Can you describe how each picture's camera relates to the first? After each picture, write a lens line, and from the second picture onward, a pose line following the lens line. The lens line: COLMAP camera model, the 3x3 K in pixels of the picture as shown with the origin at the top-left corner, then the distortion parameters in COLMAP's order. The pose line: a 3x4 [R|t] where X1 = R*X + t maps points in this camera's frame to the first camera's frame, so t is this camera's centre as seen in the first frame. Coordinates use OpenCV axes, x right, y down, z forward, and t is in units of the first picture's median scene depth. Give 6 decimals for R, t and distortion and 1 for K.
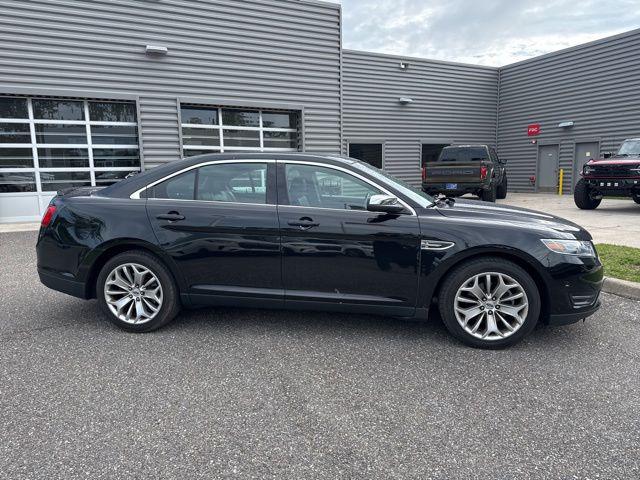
lens RADIAL K [[445.8, 0, 320.0], [0, 445.8, 240.0], [0, 0, 1]] dist [0.053182, -0.065250]
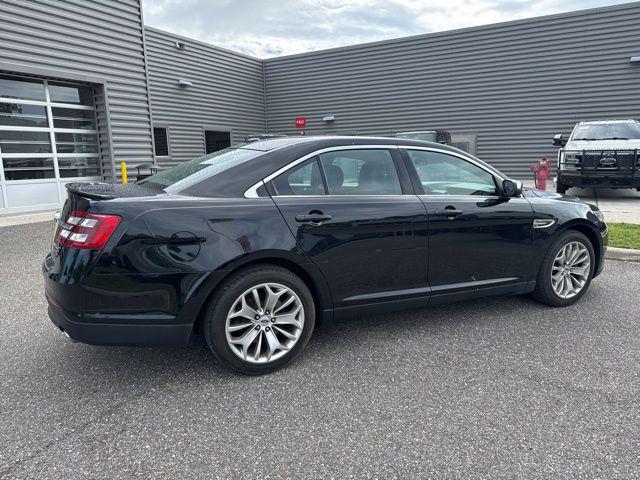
lens RADIAL K [[445.8, 0, 320.0], [0, 445.8, 240.0], [0, 0, 1]] dist [0.053182, -0.065250]
pose [[0.824542, -0.102068, 0.556519, -0.735642], [0.087110, 0.994767, 0.053383, -0.050636], [-0.559055, 0.004462, 0.829118, 0.324457]]
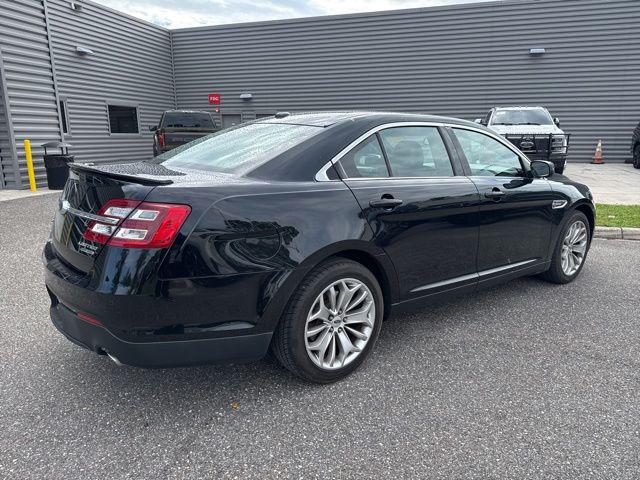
lens RADIAL K [[450.3, 0, 320.0], [0, 450.3, 240.0], [0, 0, 1]] dist [0.015487, -0.021402]
pose [[0.682333, -0.150342, 0.715415, -0.884144], [0.099632, 0.988618, 0.112729, -0.079759], [-0.724220, -0.005641, 0.689546, 0.559575]]
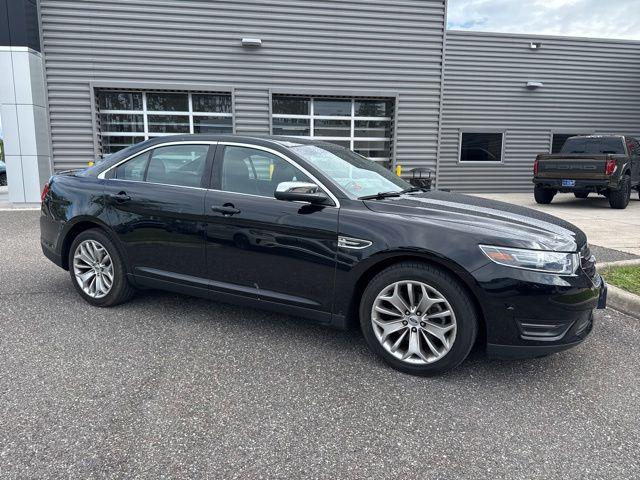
lens RADIAL K [[445.8, 0, 320.0], [0, 445.8, 240.0], [0, 0, 1]] dist [0.053182, -0.065250]
pose [[0.952897, 0.071179, -0.294823, 0.391934], [-0.066356, 0.997448, 0.026343, -0.010927], [0.295946, -0.005539, 0.955189, 0.149416]]
